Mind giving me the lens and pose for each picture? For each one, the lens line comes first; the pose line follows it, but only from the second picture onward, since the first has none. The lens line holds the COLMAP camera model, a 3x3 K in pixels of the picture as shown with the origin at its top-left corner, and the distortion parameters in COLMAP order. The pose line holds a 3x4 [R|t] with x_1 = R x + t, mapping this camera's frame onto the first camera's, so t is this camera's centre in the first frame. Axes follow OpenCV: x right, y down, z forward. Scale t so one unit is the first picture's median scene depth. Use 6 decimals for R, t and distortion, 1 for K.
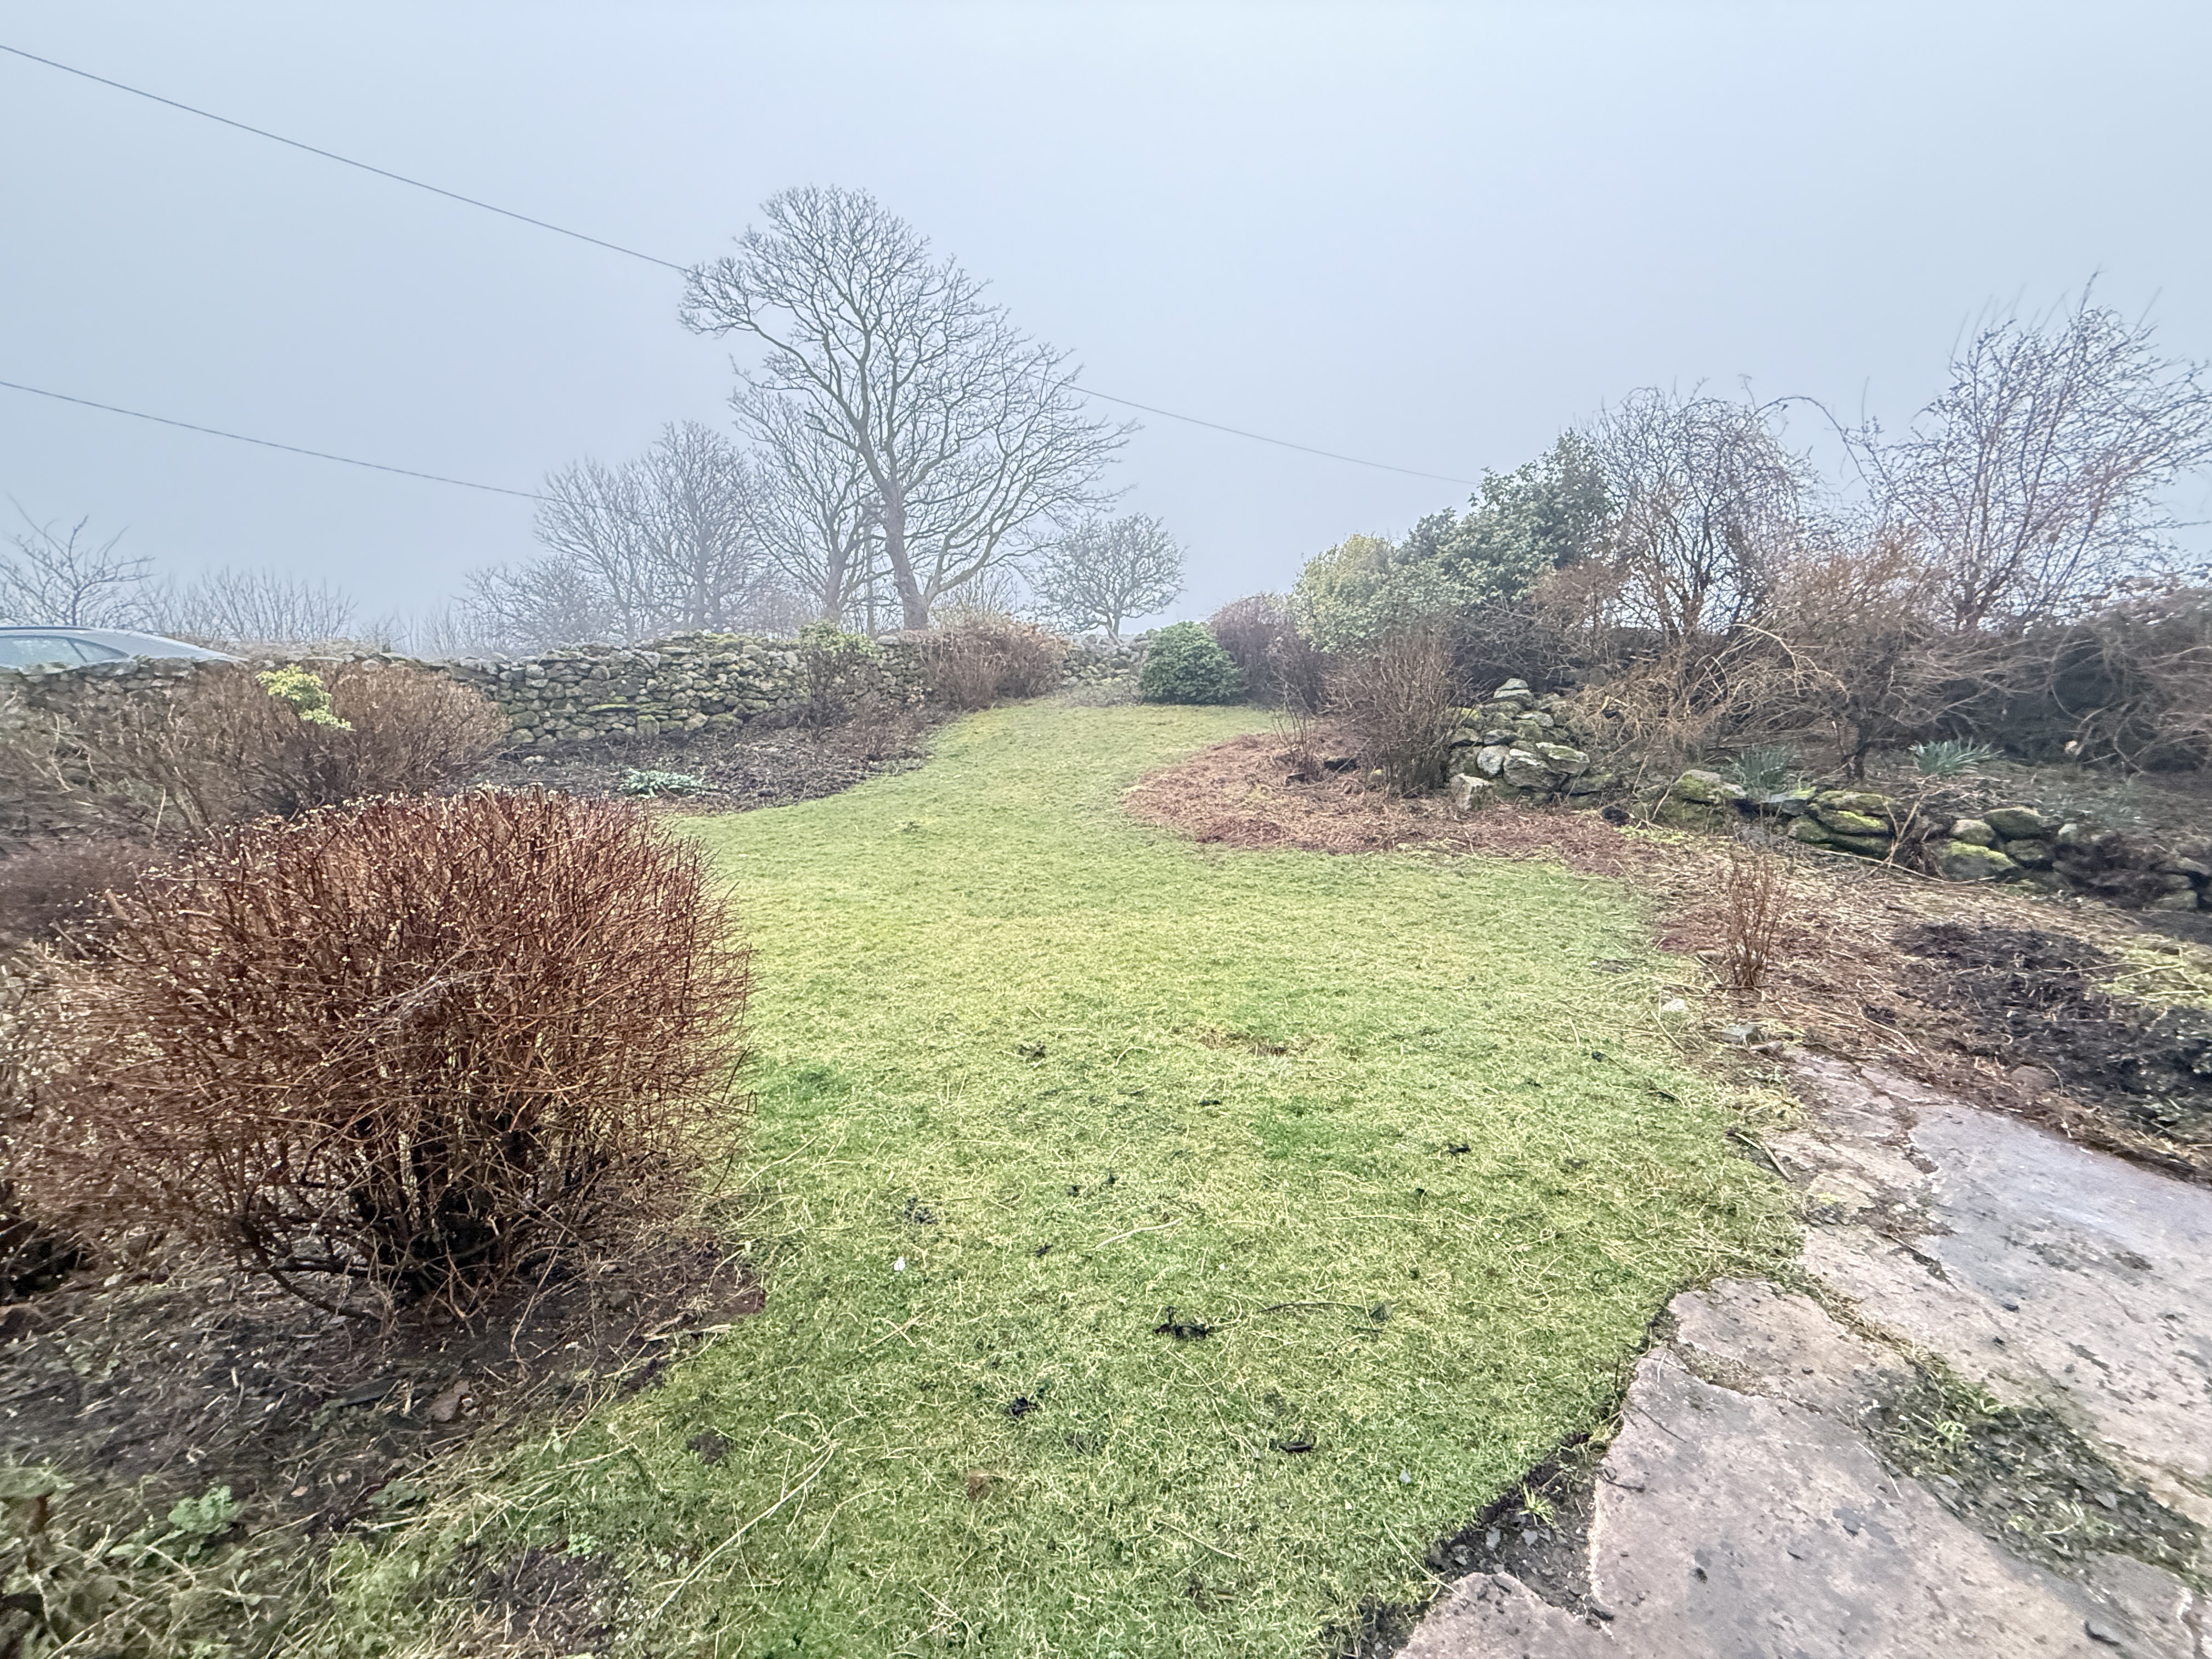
lens RADIAL K [[868.5, 0, 1099.8], [0, 868.5, 838.3], [0, 0, 1]] dist [-0.005478, 0.000353]
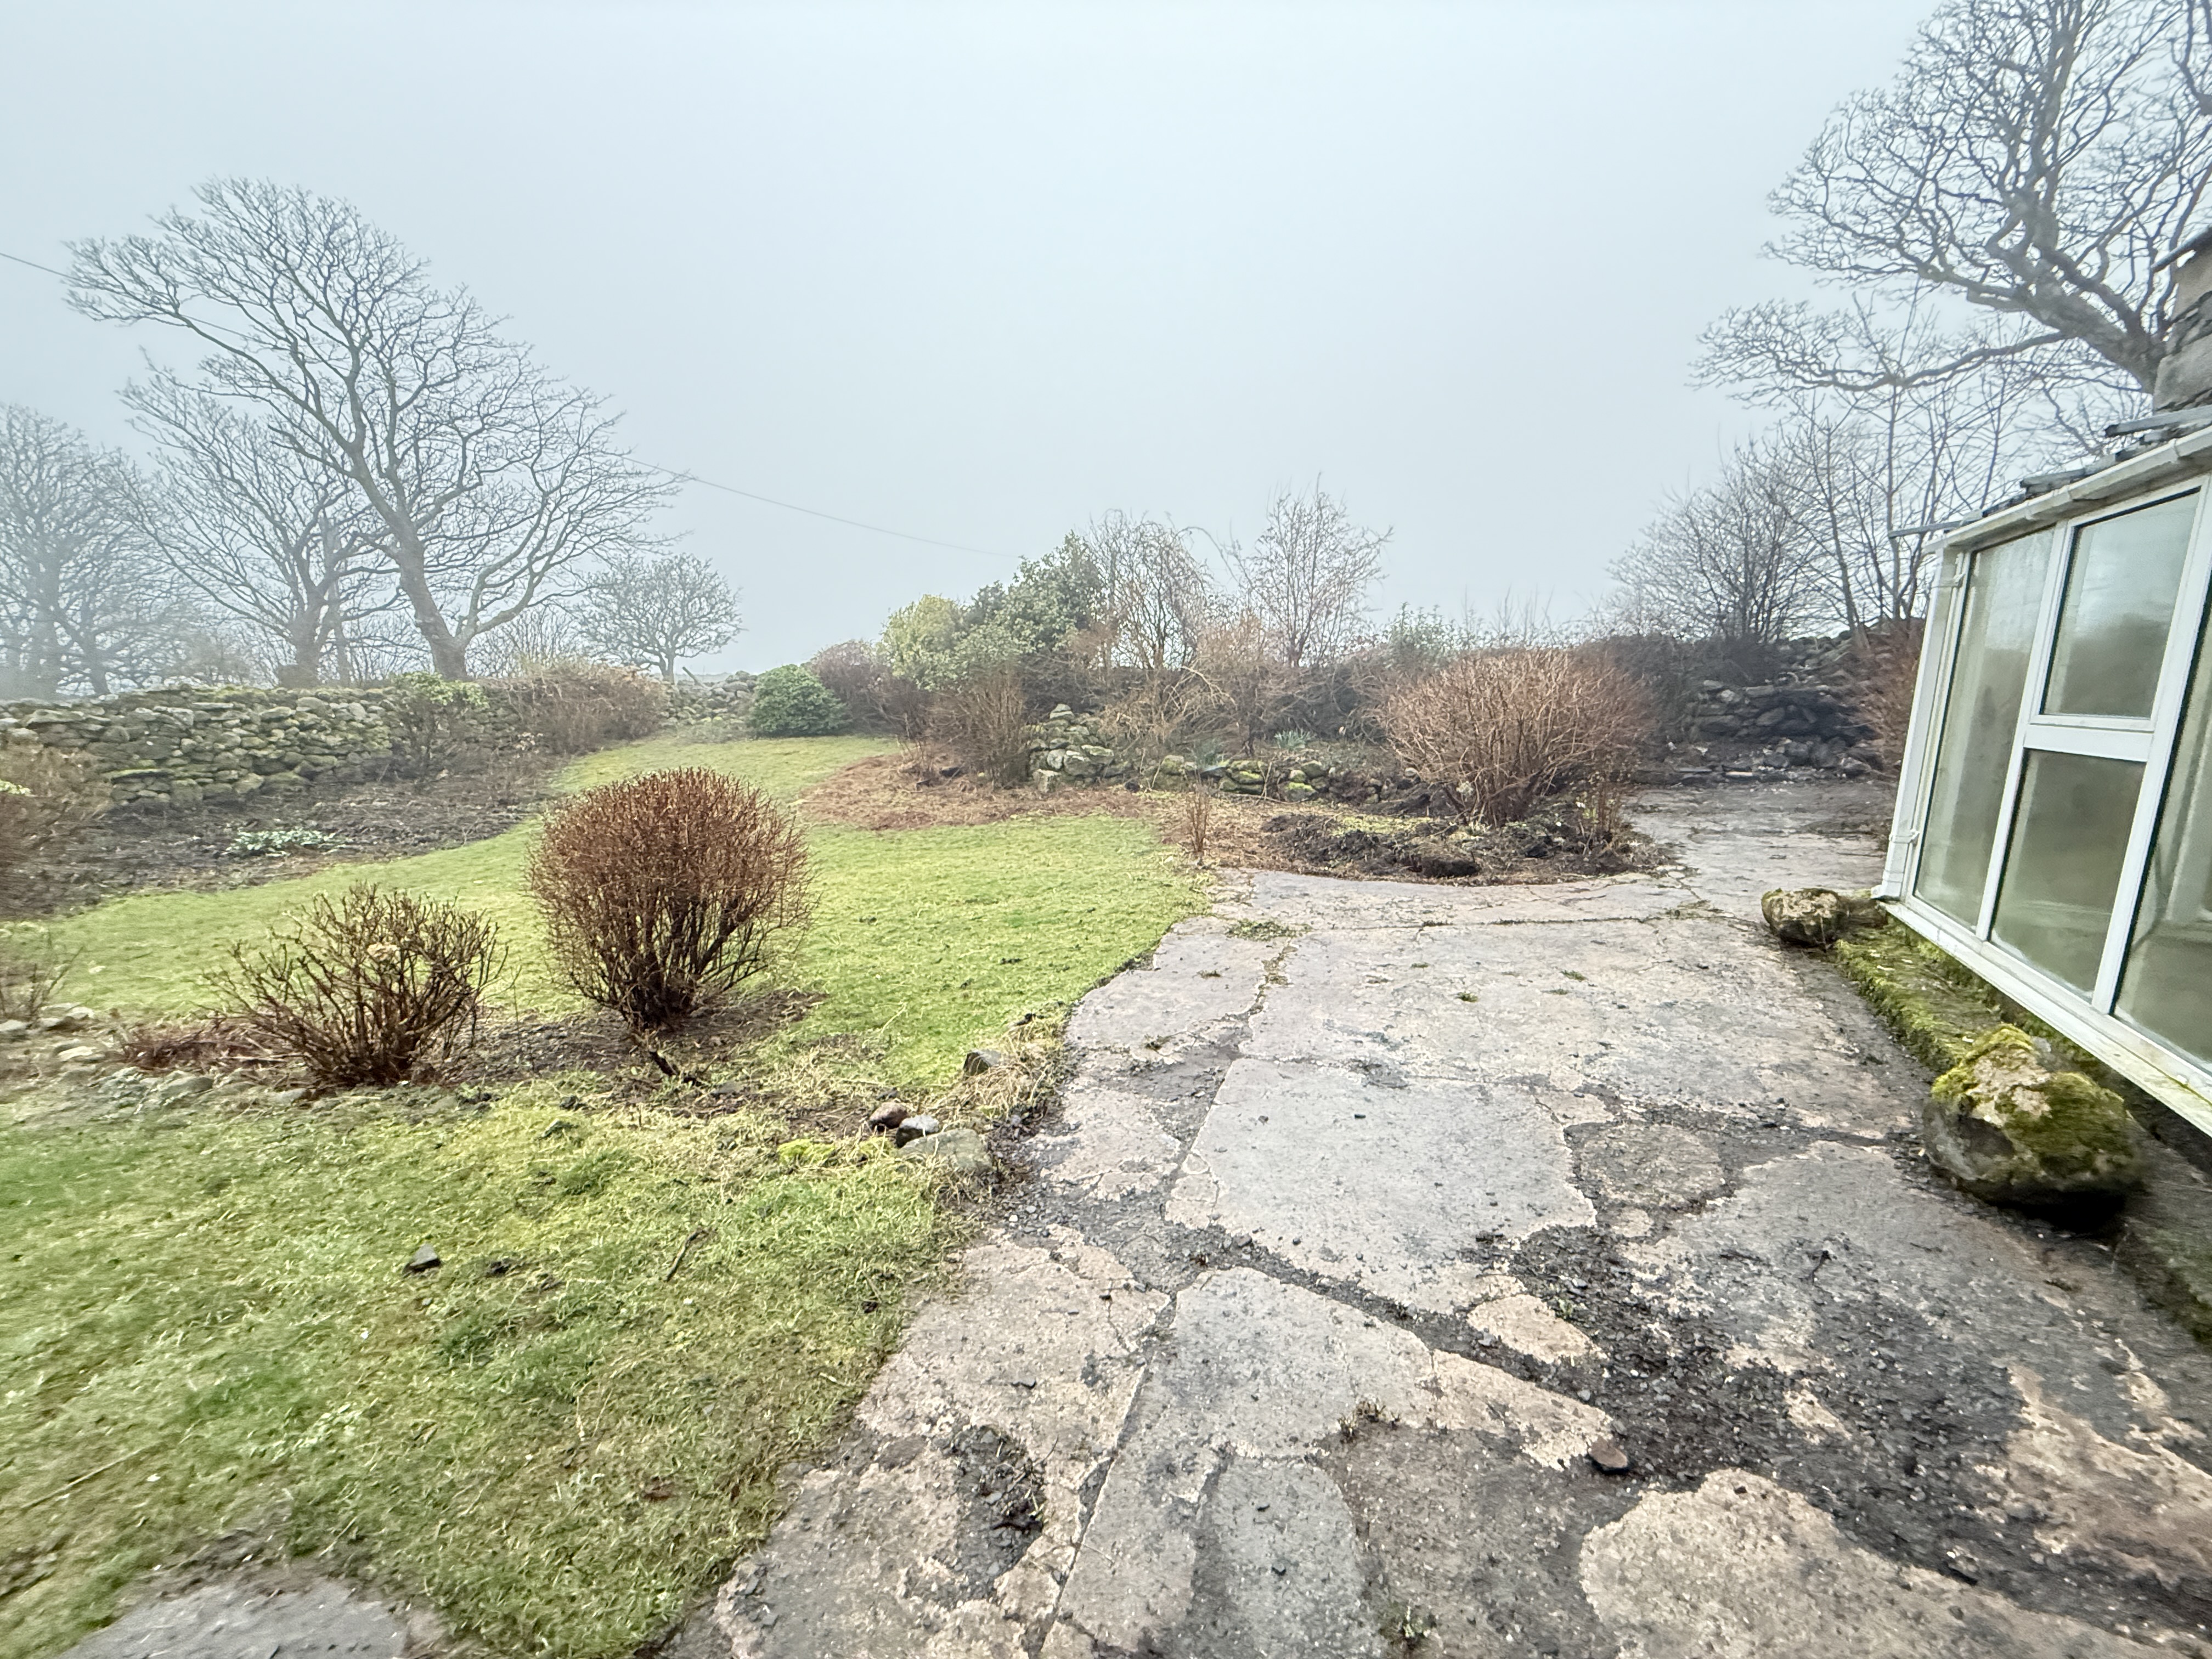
lens RADIAL K [[868.5, 0, 1099.8], [0, 868.5, 838.3], [0, 0, 1]] dist [-0.005478, 0.000353]
pose [[0.872497, -0.107414, 0.476668, -0.142400], [0.125172, 0.992120, -0.005548, 0.042820], [-0.472315, 0.064506, 0.879066, -0.230133]]
